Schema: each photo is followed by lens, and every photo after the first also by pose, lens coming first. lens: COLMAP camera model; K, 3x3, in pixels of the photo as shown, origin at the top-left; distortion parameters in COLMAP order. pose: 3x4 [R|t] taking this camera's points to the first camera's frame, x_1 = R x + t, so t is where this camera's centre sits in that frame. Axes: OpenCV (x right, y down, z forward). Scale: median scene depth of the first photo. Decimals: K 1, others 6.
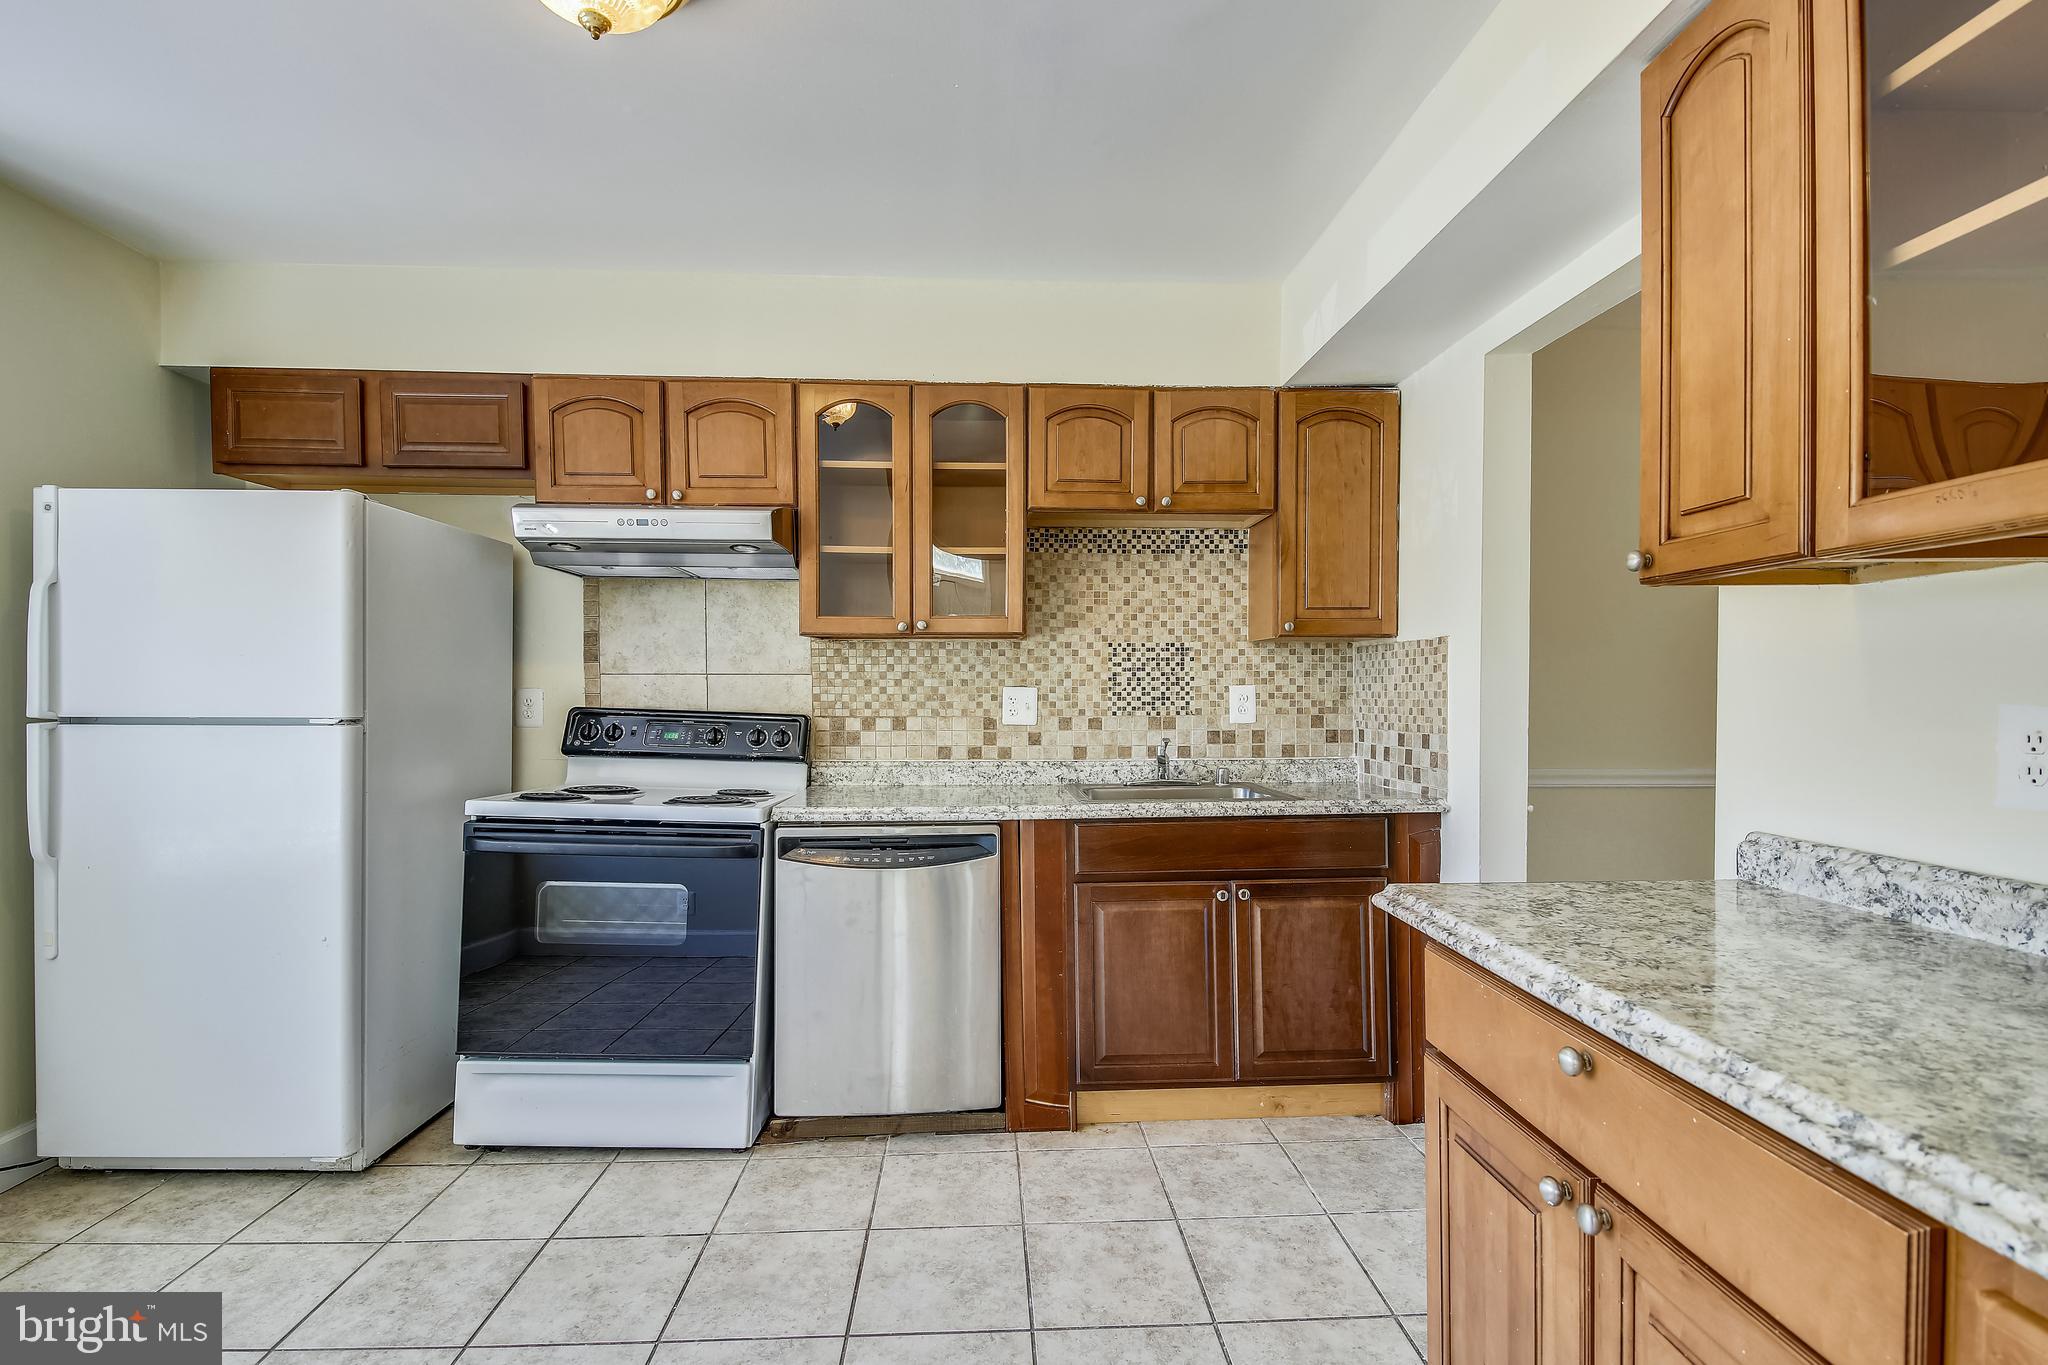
lens RADIAL K [[950.3, 0, 1024.5], [0, 950.3, 686.0], [0, 0, 1]] dist [0.028235, -0.000152]
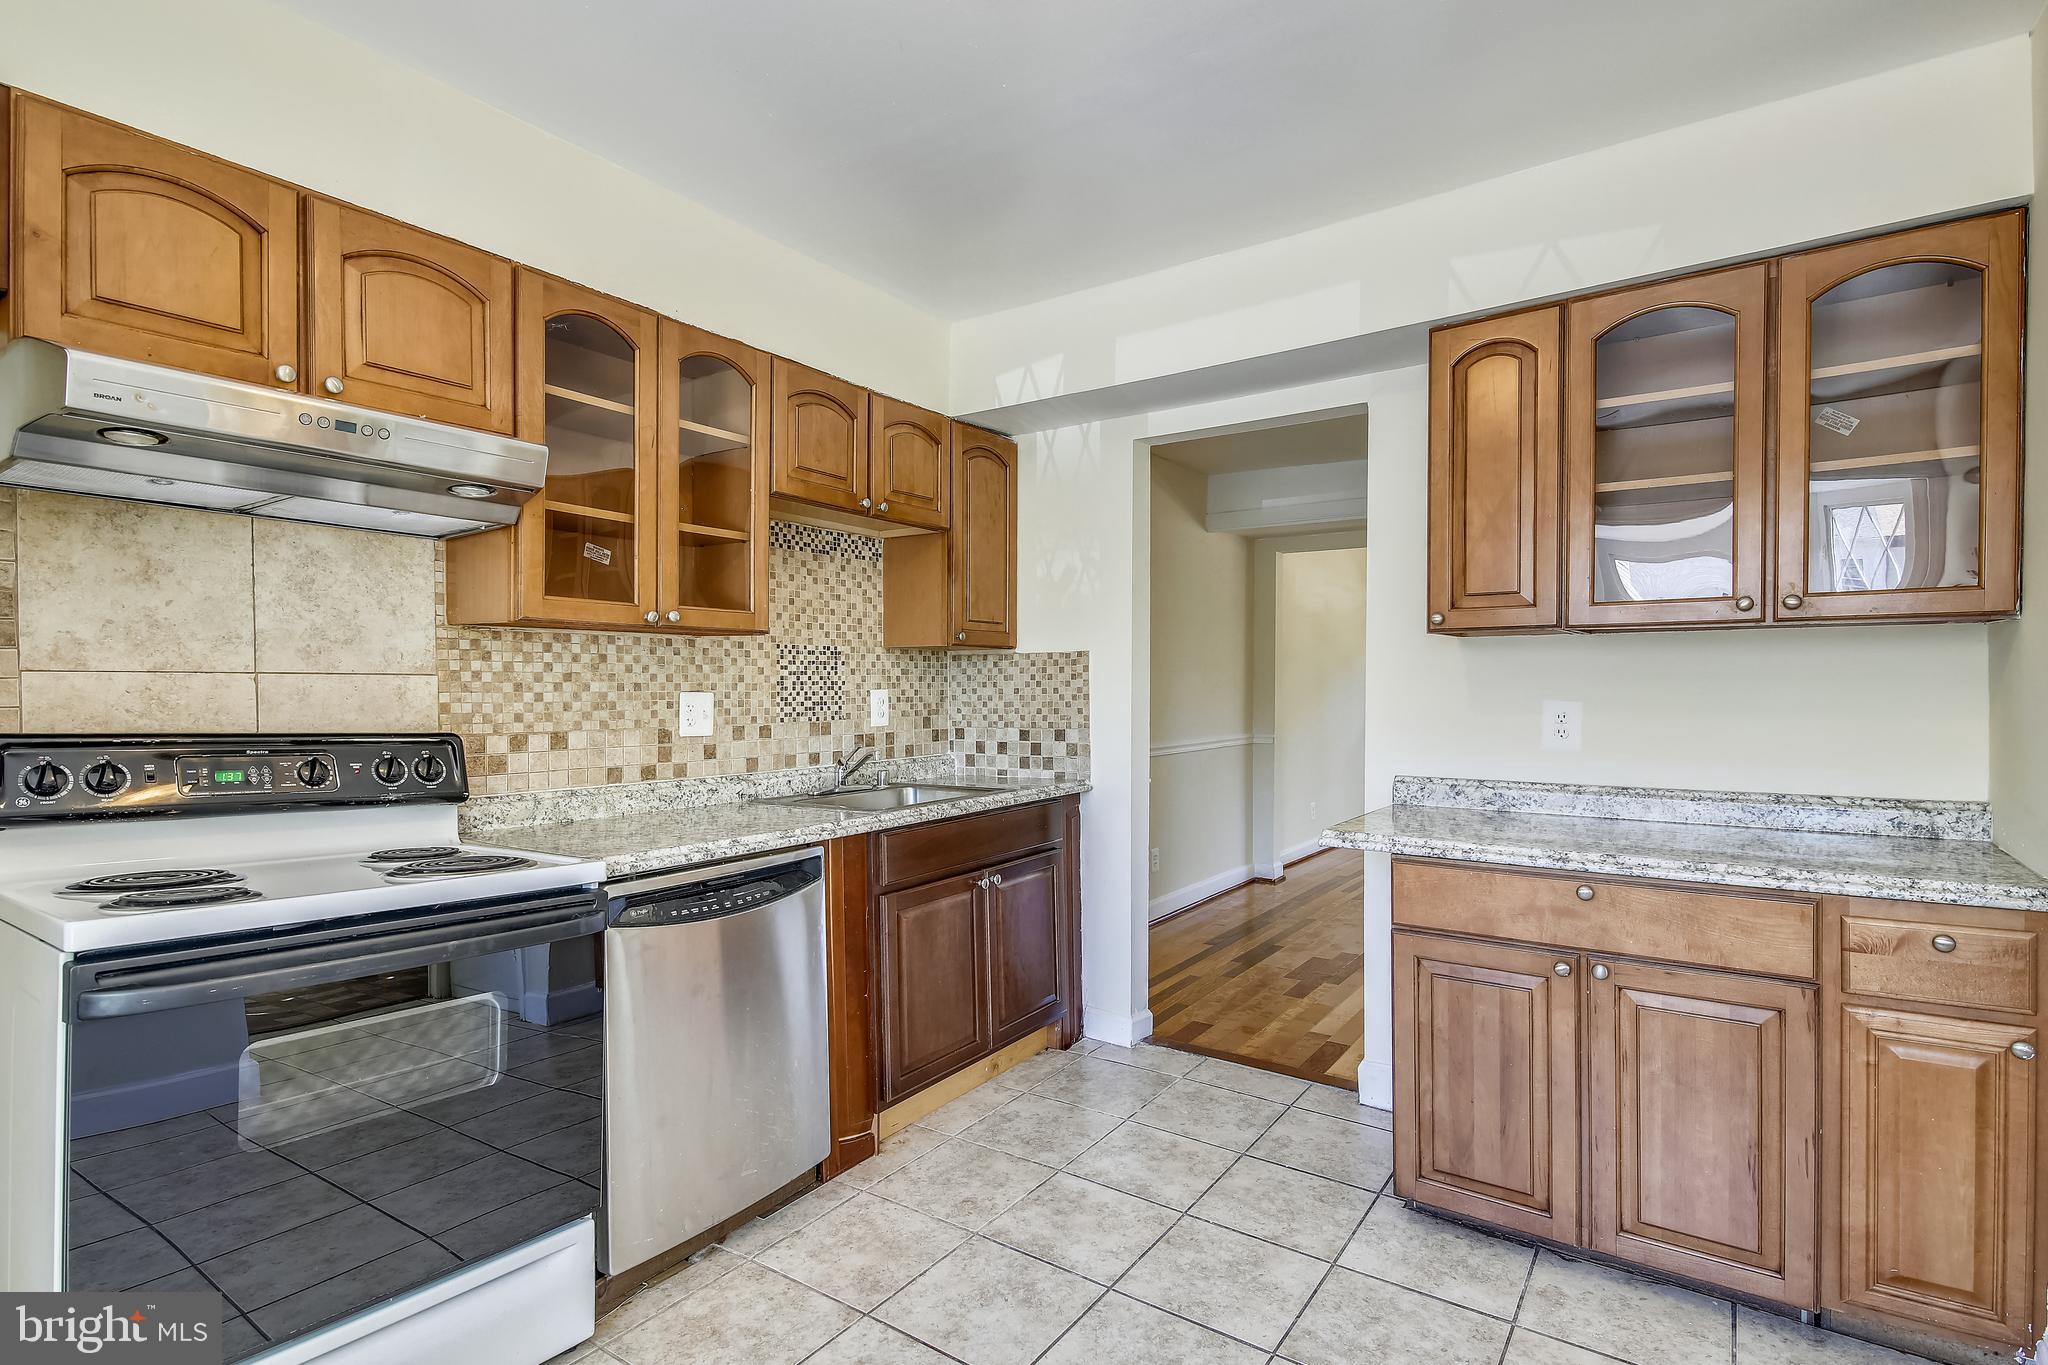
lens RADIAL K [[995.5, 0, 1024.0], [0, 995.5, 682.5], [0, 0, 1]] dist [0.040212, -0.024765]
pose [[0.612431, 0.003857, 0.790515, -0.537265], [-0.000804, 0.999991, -0.004256, -0.003932], [-0.790524, 0.001970, 0.612428, 0.215939]]
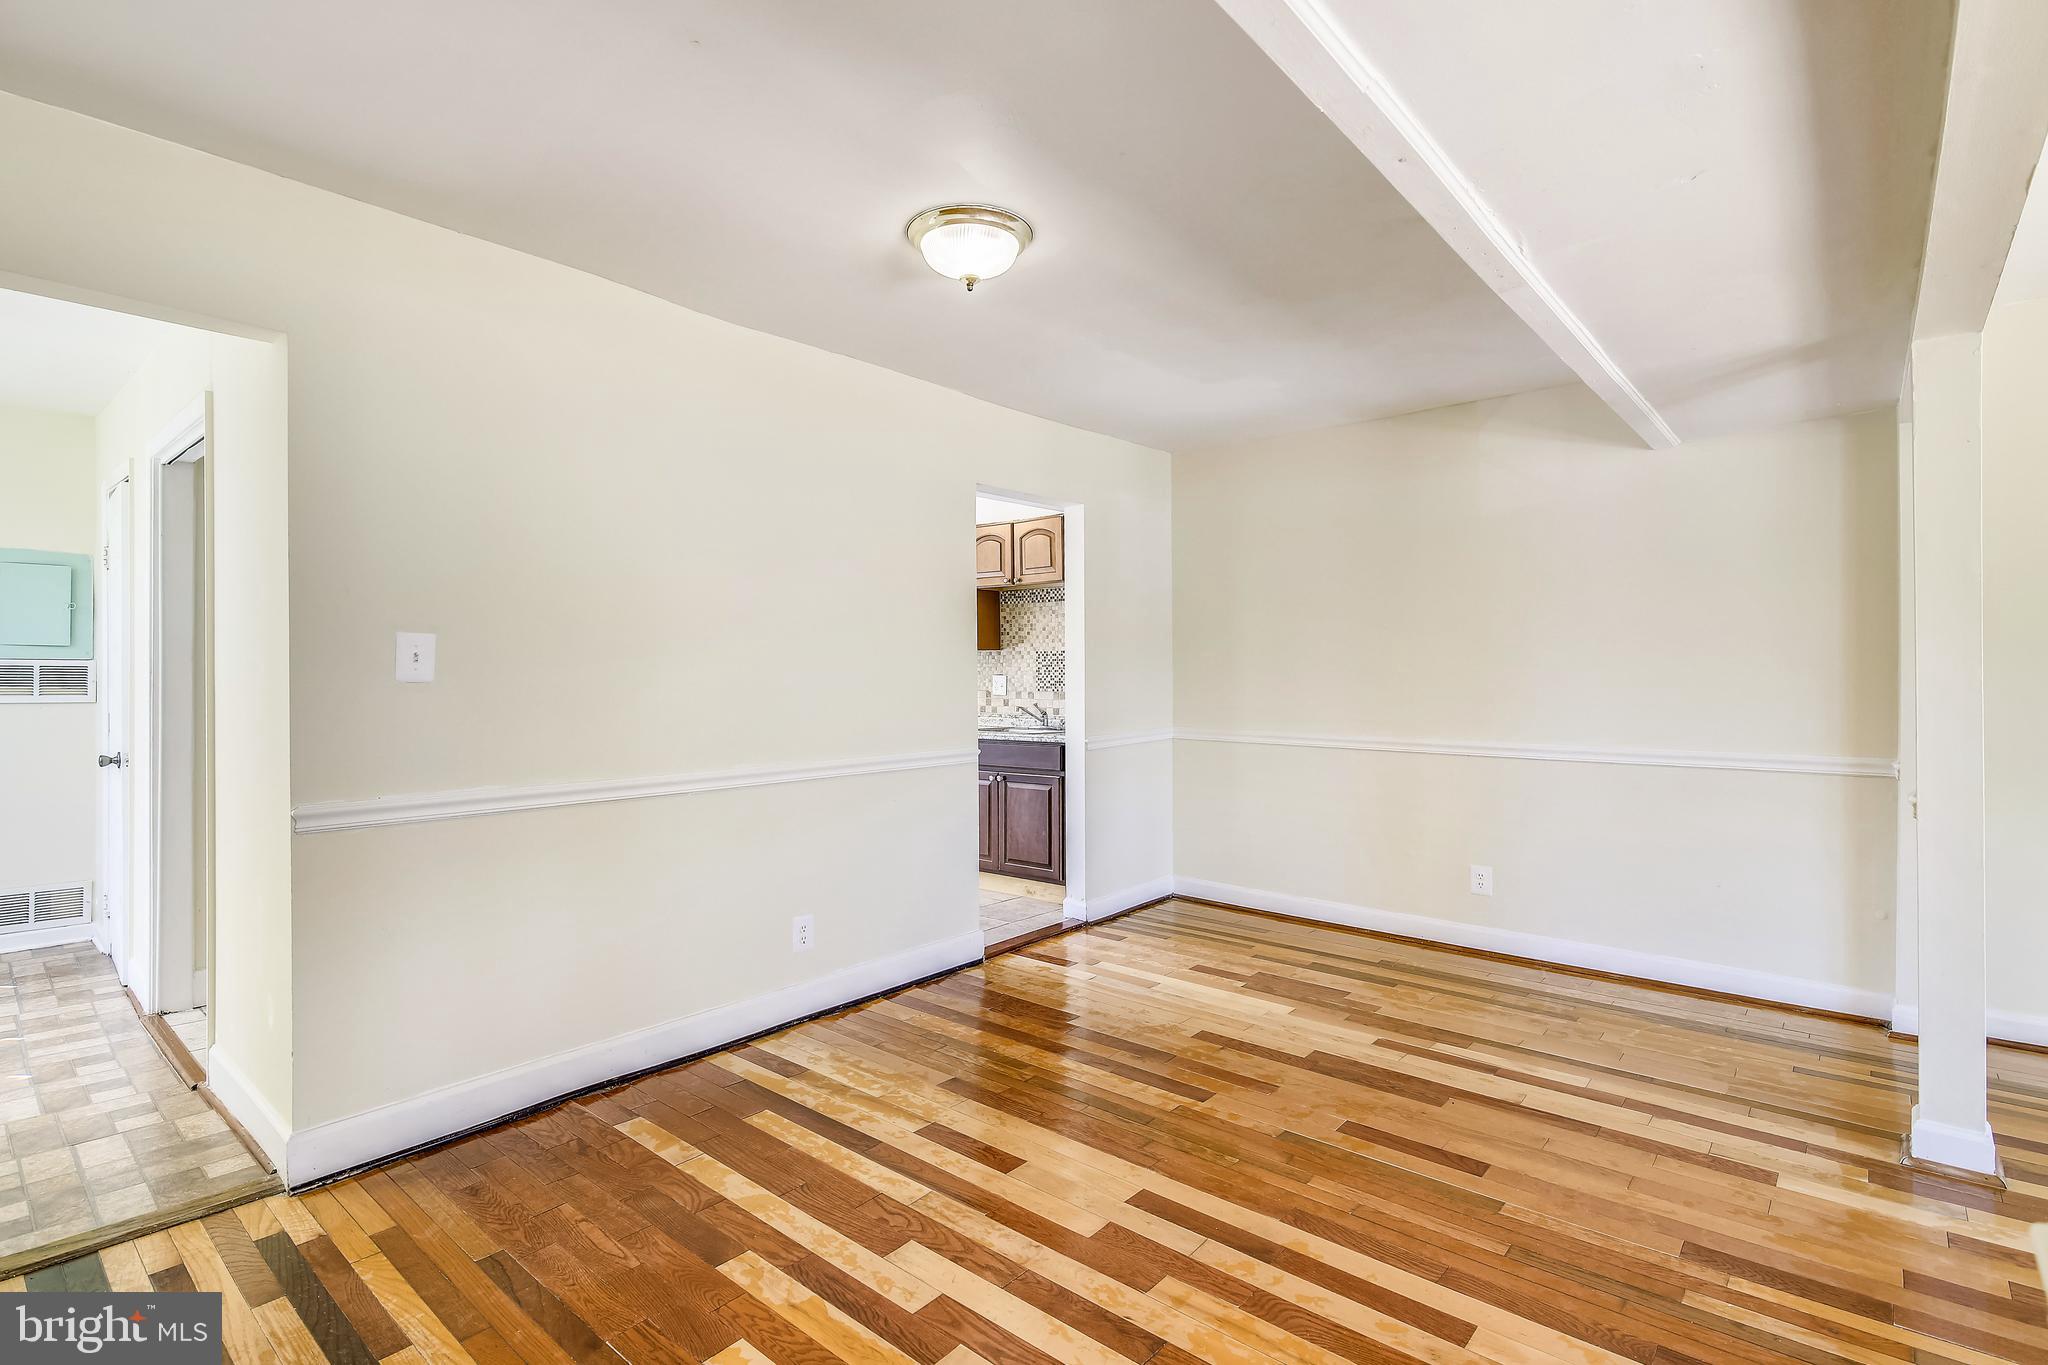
lens RADIAL K [[967.5, 0, 1000.5], [0, 967.5, 647.7], [0, 0, 1]] dist [0.038099, -0.020745]
pose [[0.711742, -0.015921, -0.702260, 1.358533], [0.002700, 0.999798, -0.019930, -0.015246], [0.702435, 0.012289, 0.711641, -0.376685]]
